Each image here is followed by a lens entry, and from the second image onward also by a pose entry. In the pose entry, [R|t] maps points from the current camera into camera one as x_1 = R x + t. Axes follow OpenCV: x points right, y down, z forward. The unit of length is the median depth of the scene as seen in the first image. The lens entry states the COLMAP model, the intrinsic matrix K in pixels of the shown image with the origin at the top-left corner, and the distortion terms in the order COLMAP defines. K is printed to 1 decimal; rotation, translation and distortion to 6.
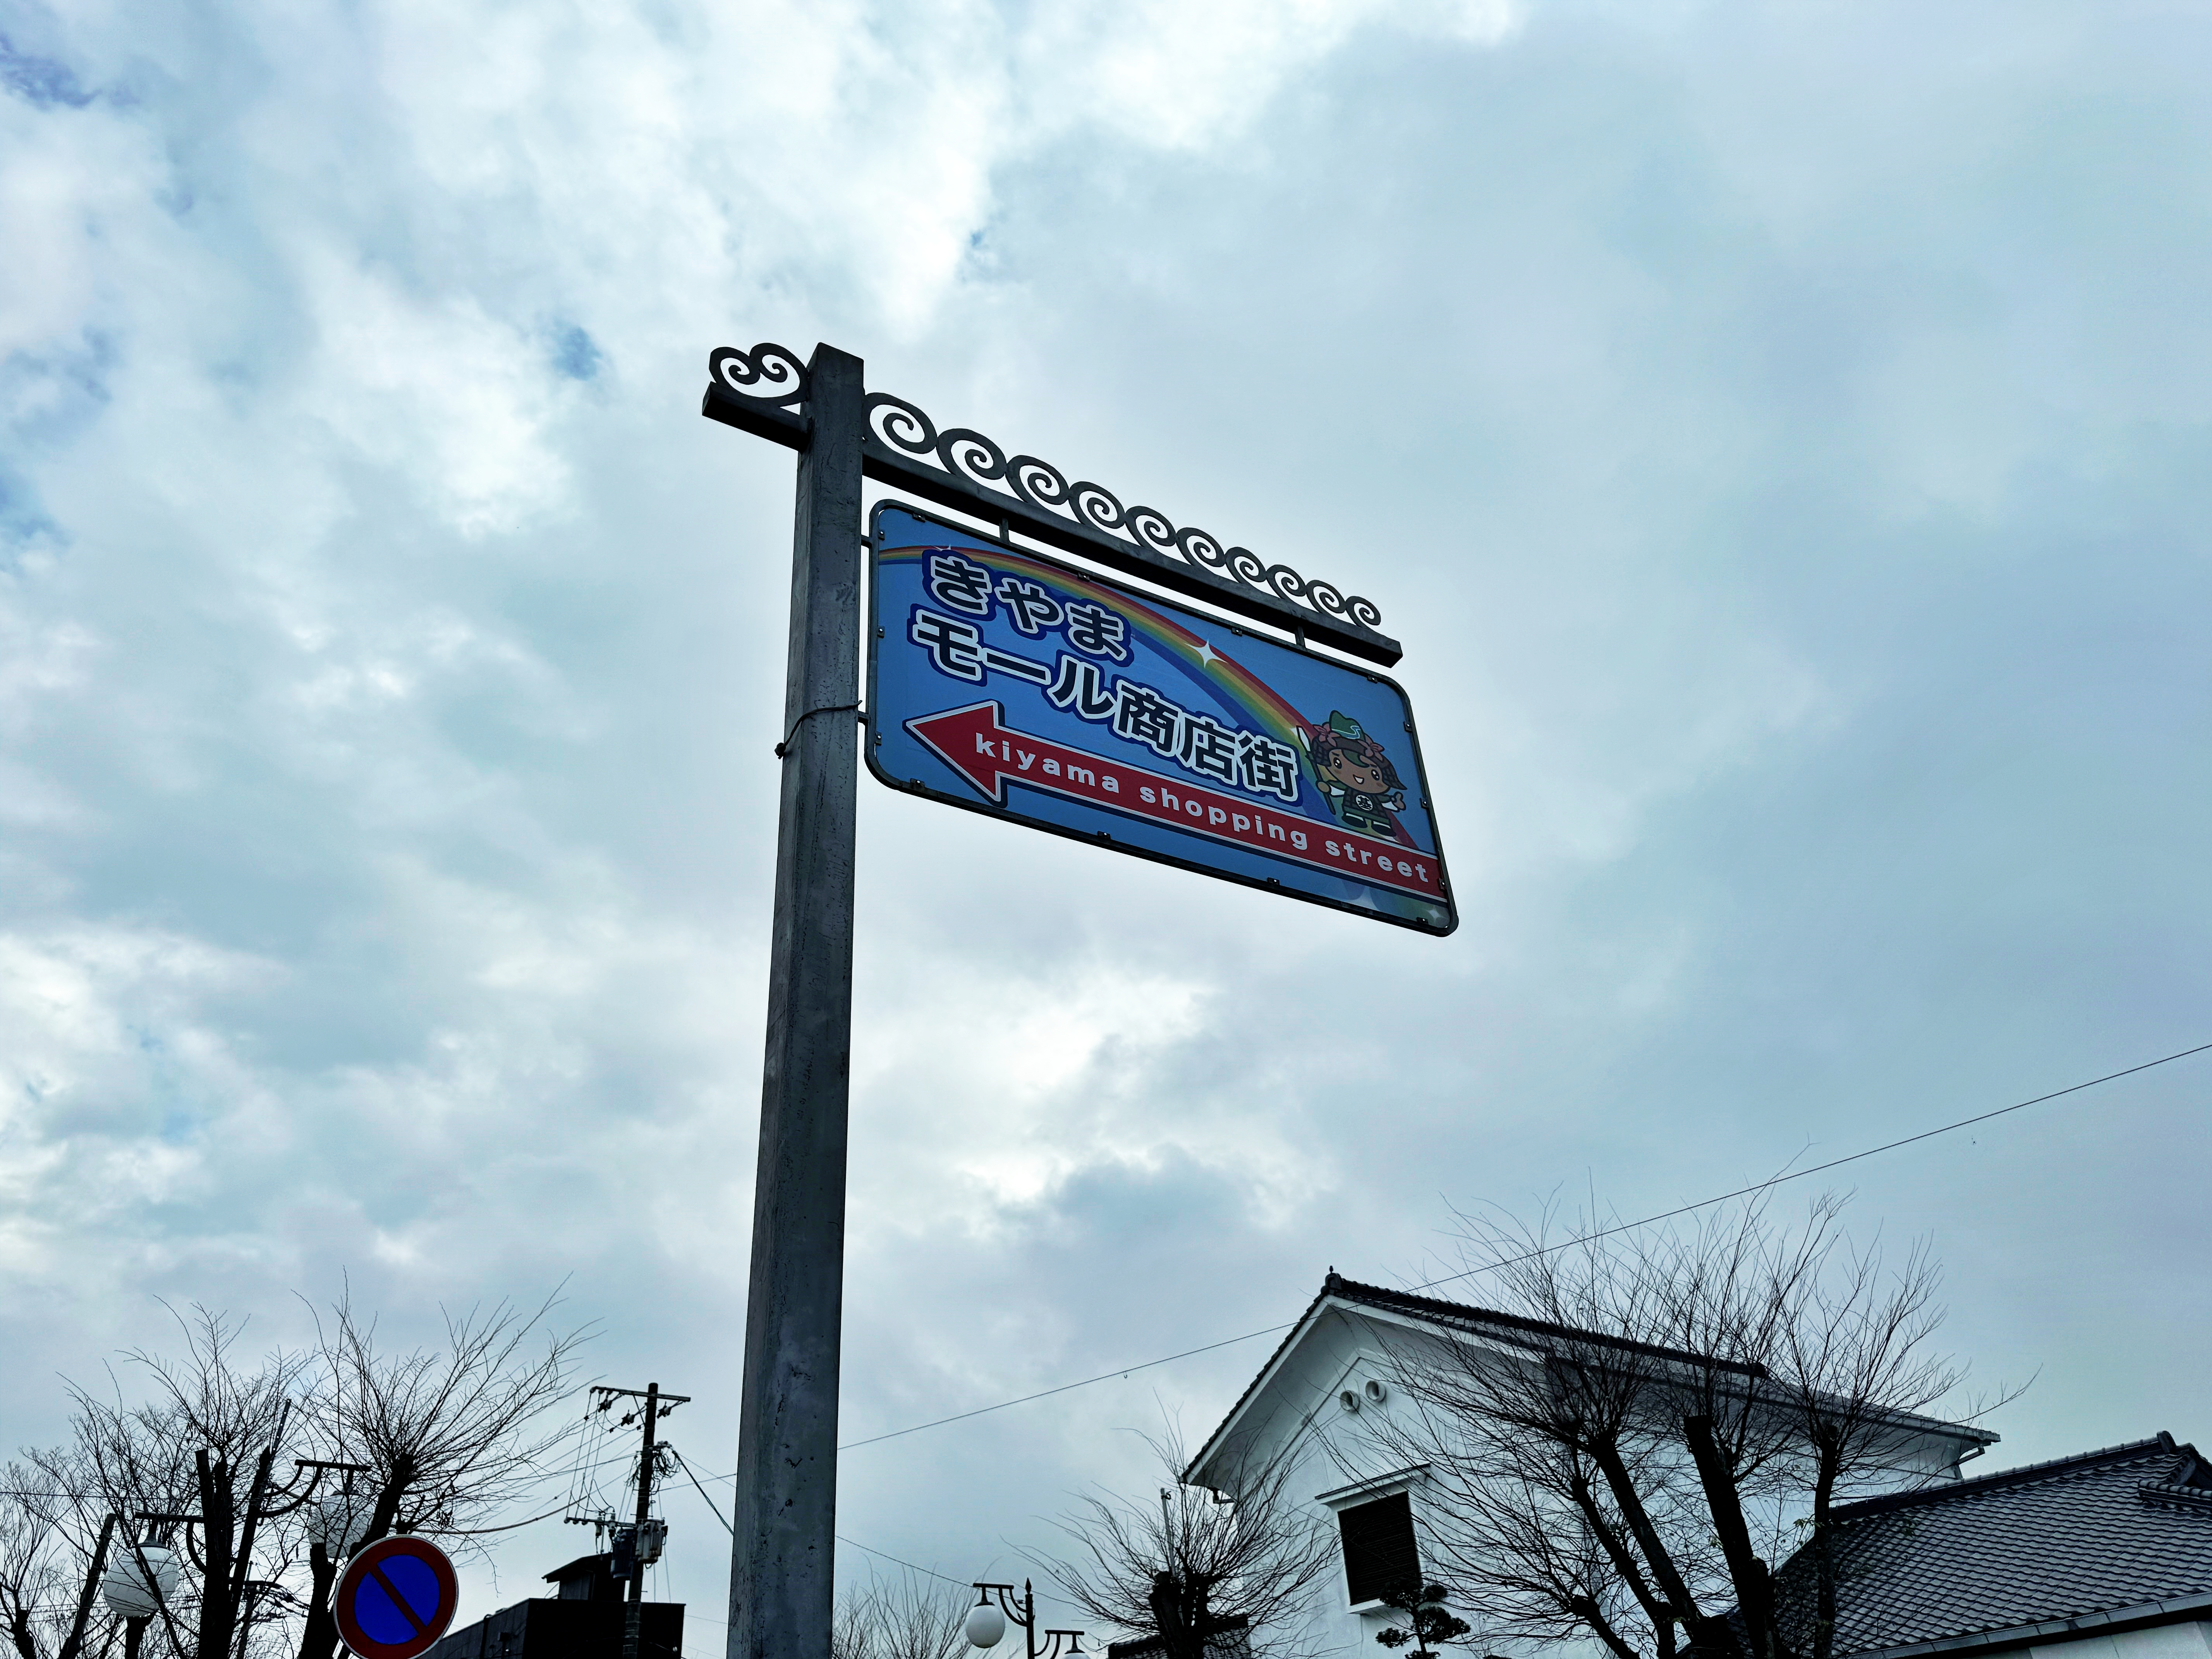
lens RADIAL K [[1559.9, 0, 1106.8], [0, 1559.9, 824.9], [0, 0, 1]] dist [0.009917, -0.016245]
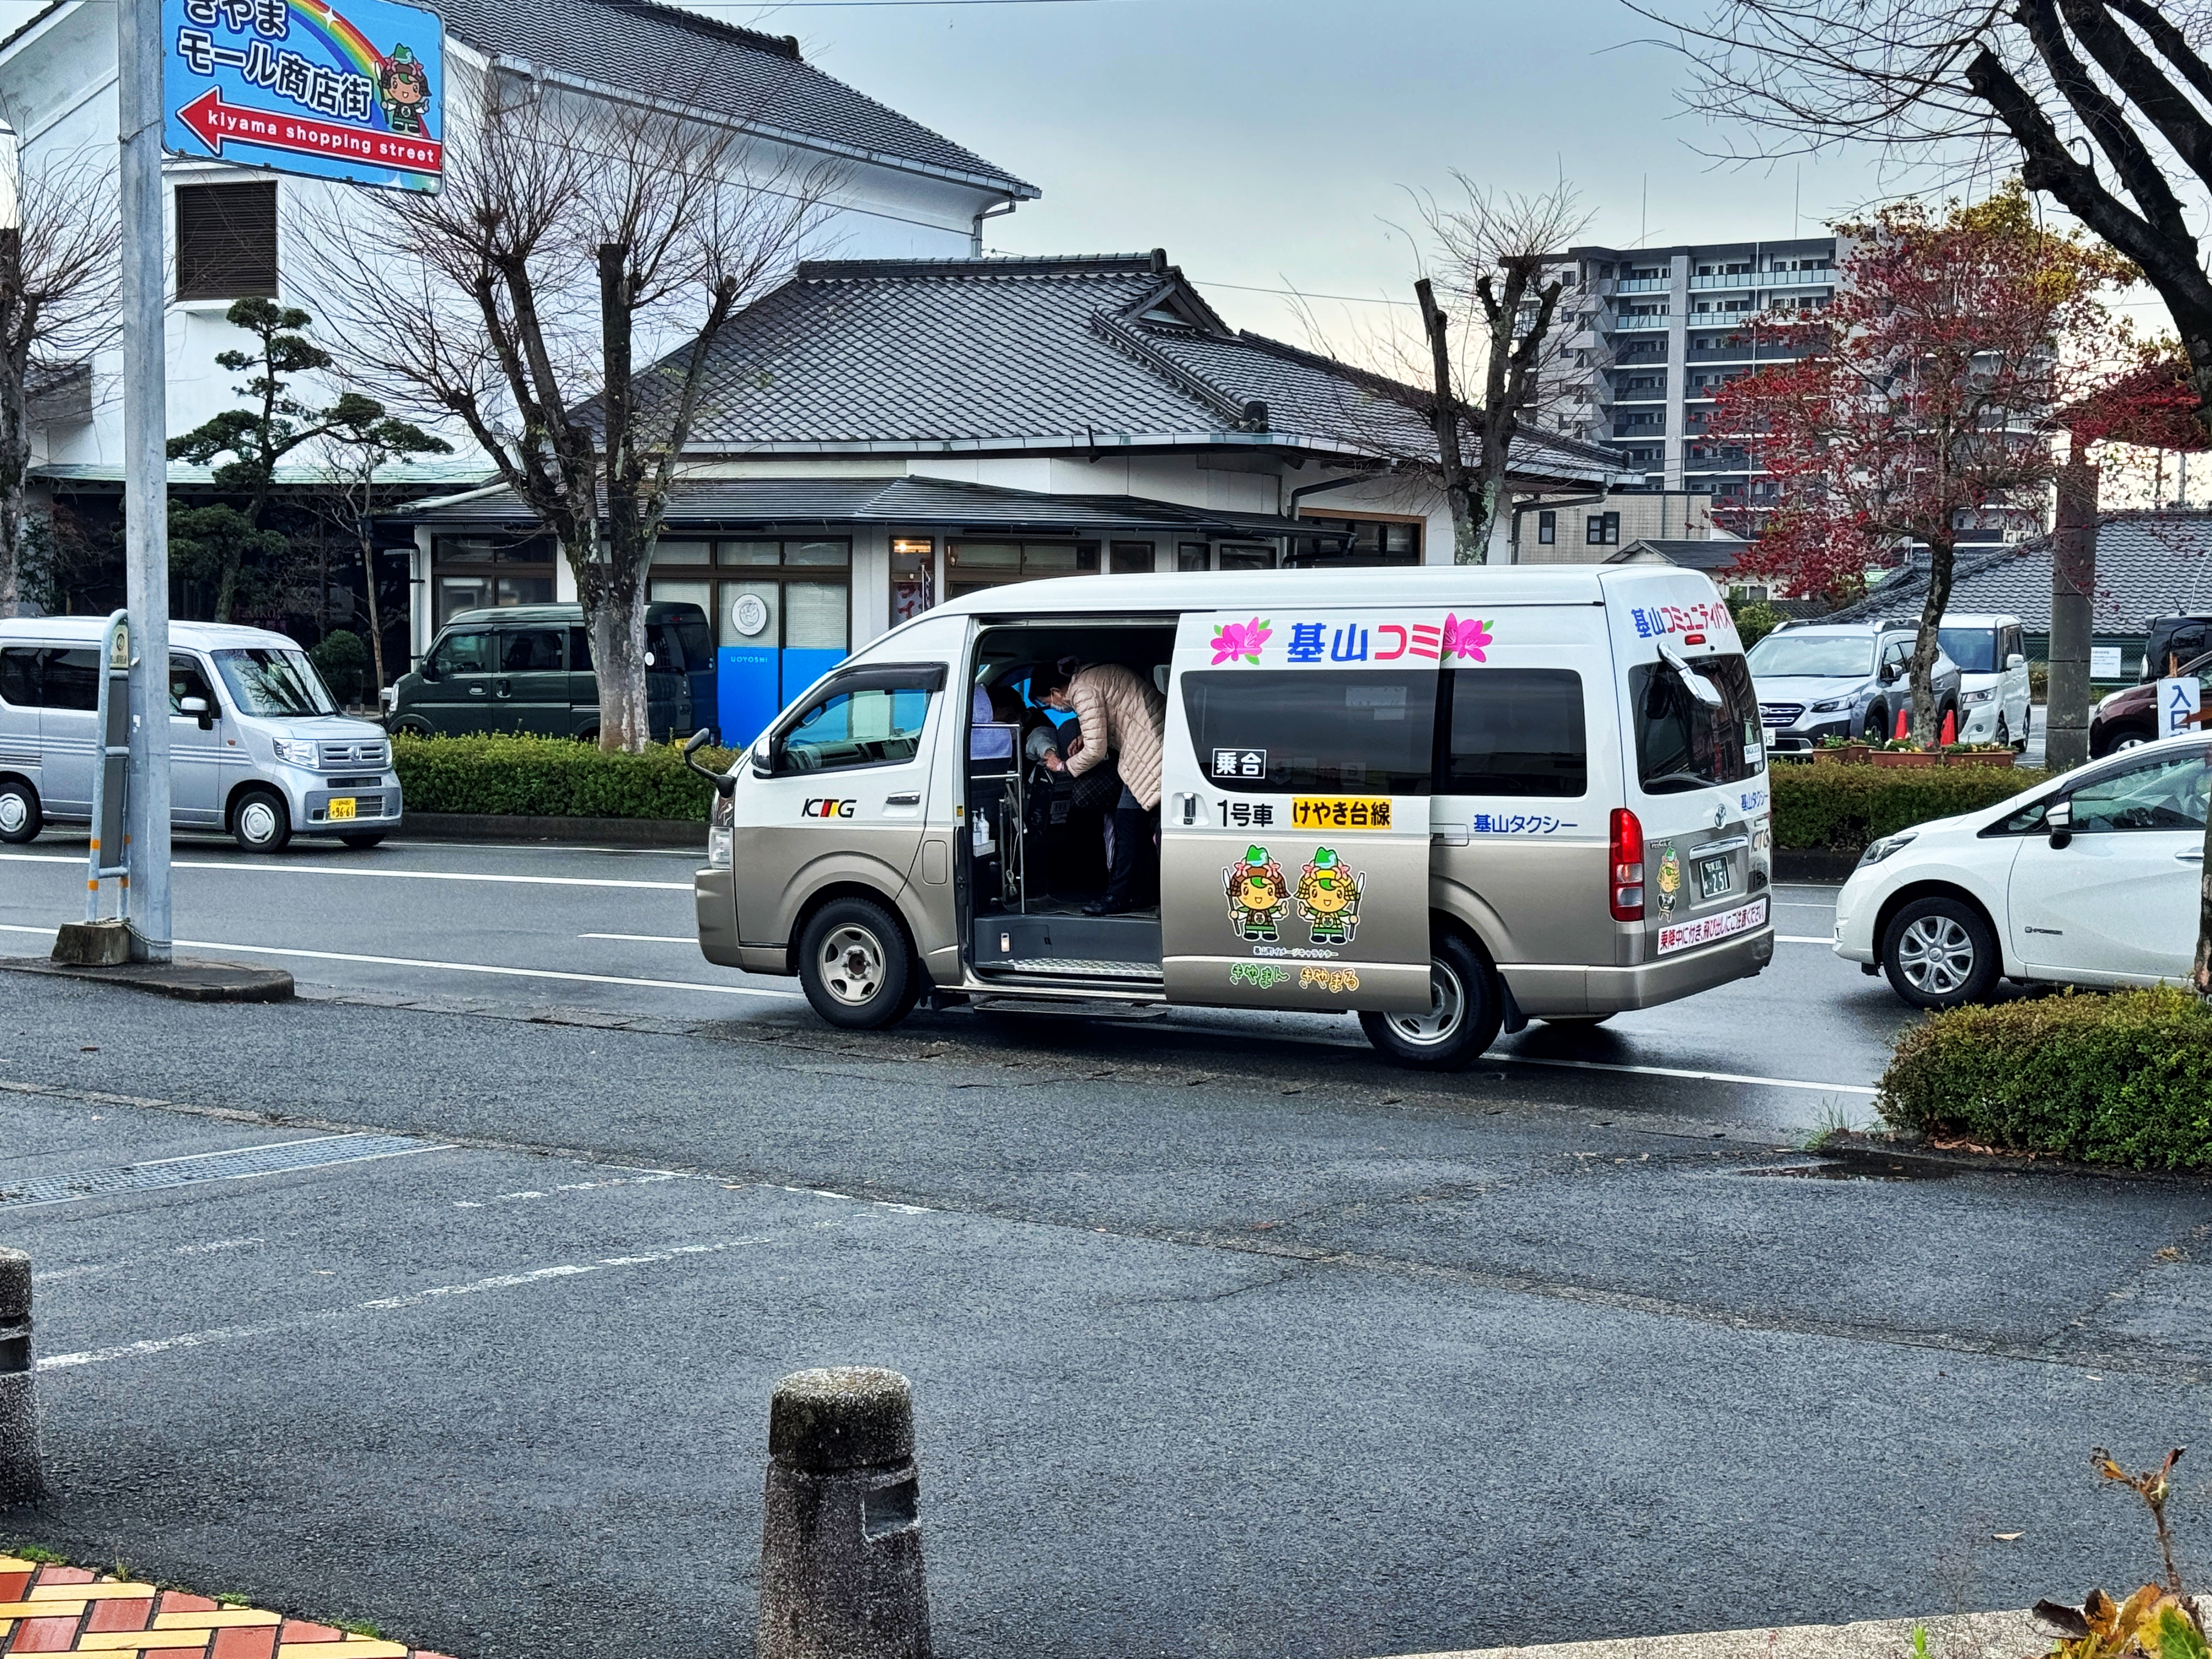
lens RADIAL K [[3477.1, 0, 1106.5], [0, 3477.1, 830.2], [0, 0, 1]] dist [0.005055, 0.000000]
pose [[0.899251, 0.045337, 0.435078, -0.792854], [-0.302925, 0.782070, 0.544613, -1.762044], [-0.315570, -0.621539, 0.717011, -2.549214]]
